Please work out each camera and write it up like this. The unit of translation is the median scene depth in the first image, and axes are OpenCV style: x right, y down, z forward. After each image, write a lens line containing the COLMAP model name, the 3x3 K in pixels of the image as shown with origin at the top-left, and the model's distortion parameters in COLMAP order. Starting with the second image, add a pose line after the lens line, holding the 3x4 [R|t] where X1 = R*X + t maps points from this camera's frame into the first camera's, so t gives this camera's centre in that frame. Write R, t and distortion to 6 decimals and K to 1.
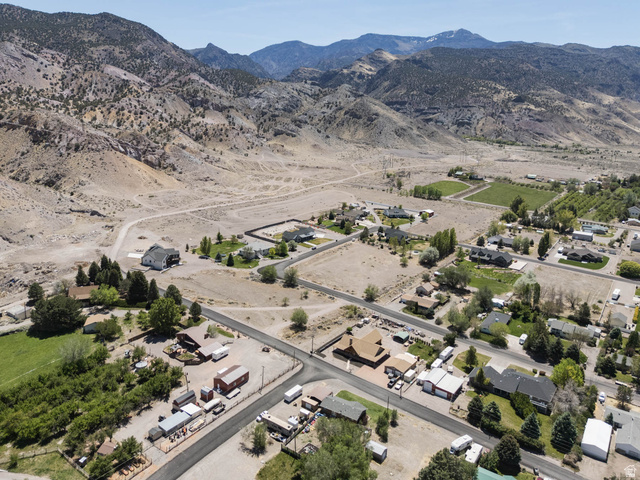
lens RADIAL K [[471.2, 0, 319.0], [0, 471.2, 237.7], [0, 0, 1]] dist [0.070502, -0.064749]
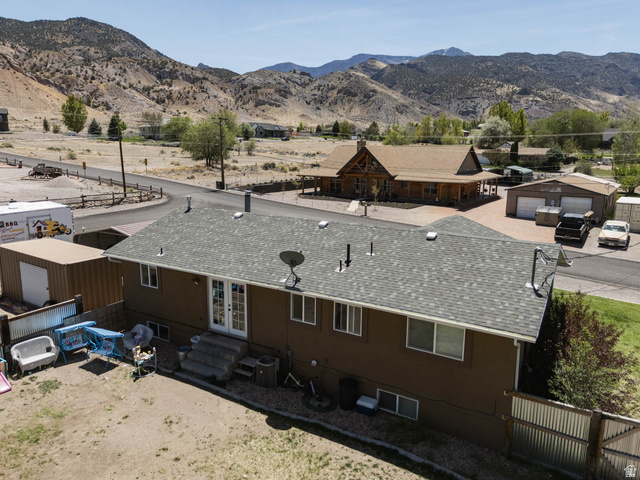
lens RADIAL K [[471.2, 0, 319.0], [0, 471.2, 237.7], [0, 0, 1]] dist [0.070502, -0.064749]
pose [[0.999593, -0.028033, 0.005230, 0.008413], [0.028267, 0.998254, -0.051867, 0.062058], [-0.003767, 0.051994, 0.998640, 0.155706]]
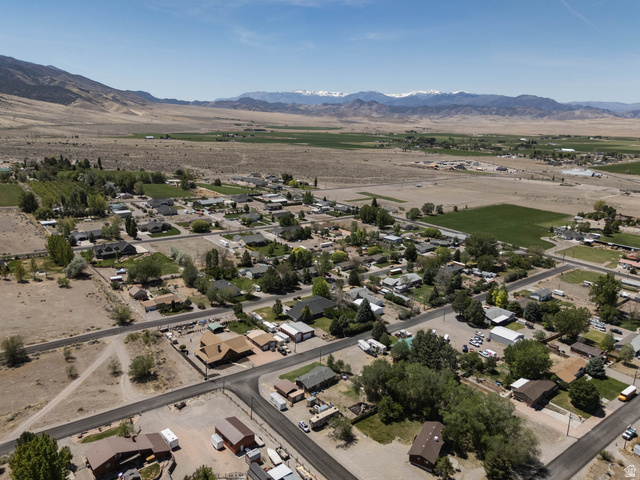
lens RADIAL K [[471.2, 0, 319.0], [0, 471.2, 237.7], [0, 0, 1]] dist [0.070502, -0.064749]
pose [[0.265354, -0.264509, 0.927158, -0.154175], [0.231503, 0.950979, 0.205048, -0.031042], [-0.935945, 0.160229, 0.313581, 0.102714]]
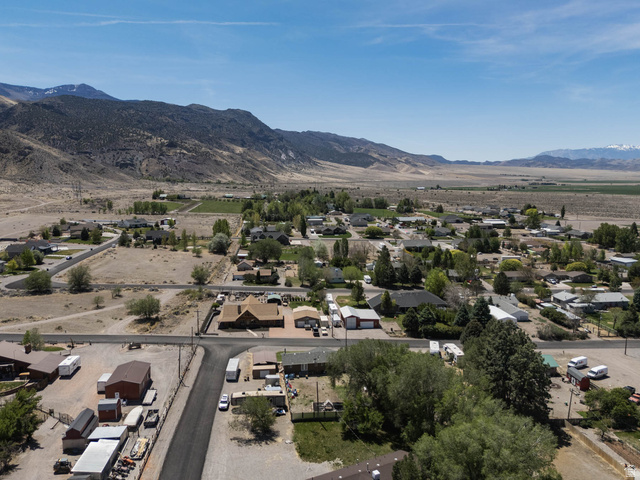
lens RADIAL K [[471.2, 0, 319.0], [0, 471.2, 237.7], [0, 0, 1]] dist [0.070502, -0.064749]
pose [[0.752866, -0.119382, 0.647257, -0.070222], [0.193059, 0.980210, -0.043767, 0.035560], [-0.629223, 0.157910, 0.761015, 0.066422]]
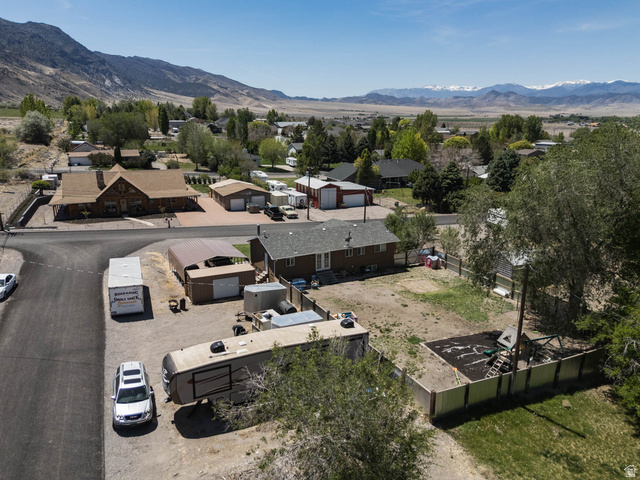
lens RADIAL K [[471.2, 0, 319.0], [0, 471.2, 237.7], [0, 0, 1]] dist [0.070502, -0.064749]
pose [[0.501934, -0.250340, 0.827884, -0.035092], [0.231899, 0.961101, 0.150027, 0.053576], [-0.833238, 0.116682, 0.540463, 0.145107]]
